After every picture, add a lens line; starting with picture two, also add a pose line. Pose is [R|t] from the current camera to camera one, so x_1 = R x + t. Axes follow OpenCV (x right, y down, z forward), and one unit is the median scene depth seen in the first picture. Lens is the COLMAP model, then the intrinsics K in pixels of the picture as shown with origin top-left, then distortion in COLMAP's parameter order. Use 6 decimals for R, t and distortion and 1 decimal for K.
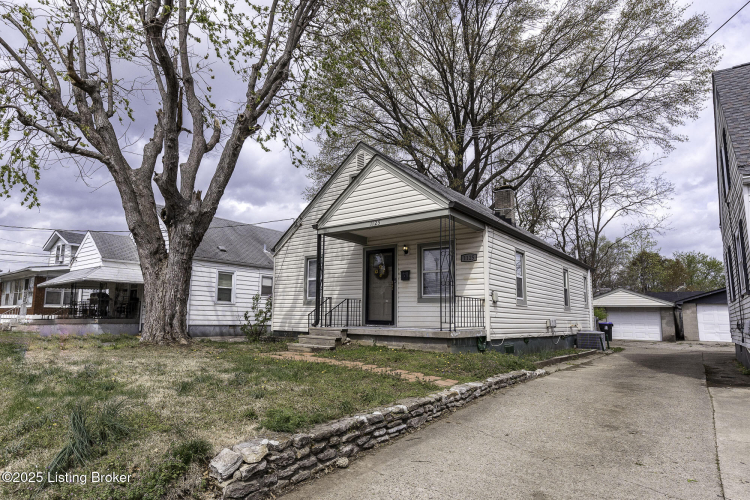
lens RADIAL K [[431.0, 0, 332.9], [0, 431.0, 263.5], [0, 0, 1]] dist [0.002296, -0.000587]
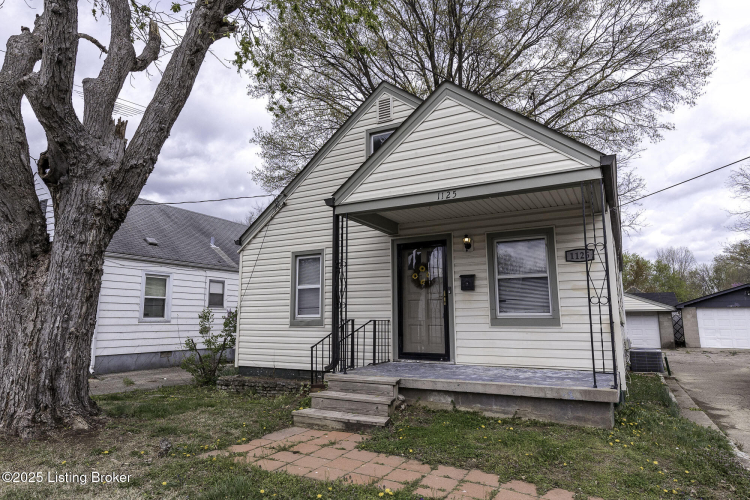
lens RADIAL K [[456.2, 0, 361.8], [0, 456.2, 248.8], [0, 0, 1]] dist [0.011211, -0.004643]
pose [[0.980589, 0.008800, 0.195878, -0.115376], [-0.003051, 0.999556, -0.029634, -0.001493], [-0.196052, 0.028461, 0.980180, 0.353694]]
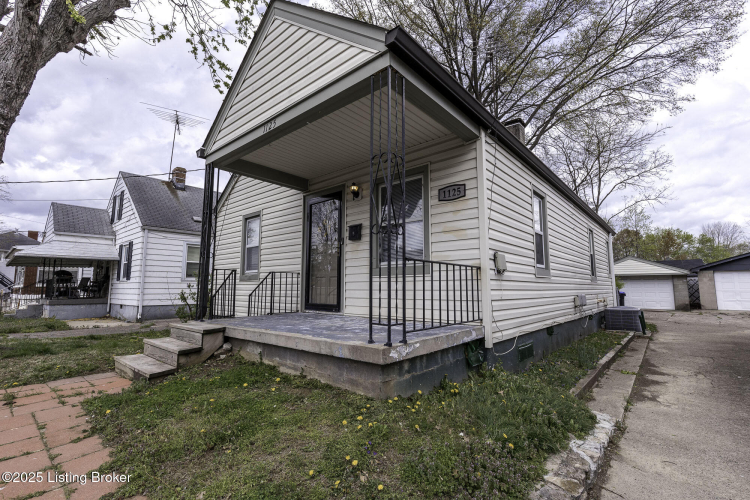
lens RADIAL K [[339.6, 0, 370.1], [0, 339.6, 248.9], [0, 0, 1]] dist [0.004388, 0.002203]
pose [[0.999784, -0.019245, -0.007820, 0.186871], [0.019332, 0.999749, 0.011292, 0.045499], [0.007601, -0.011441, 0.999906, 0.494692]]
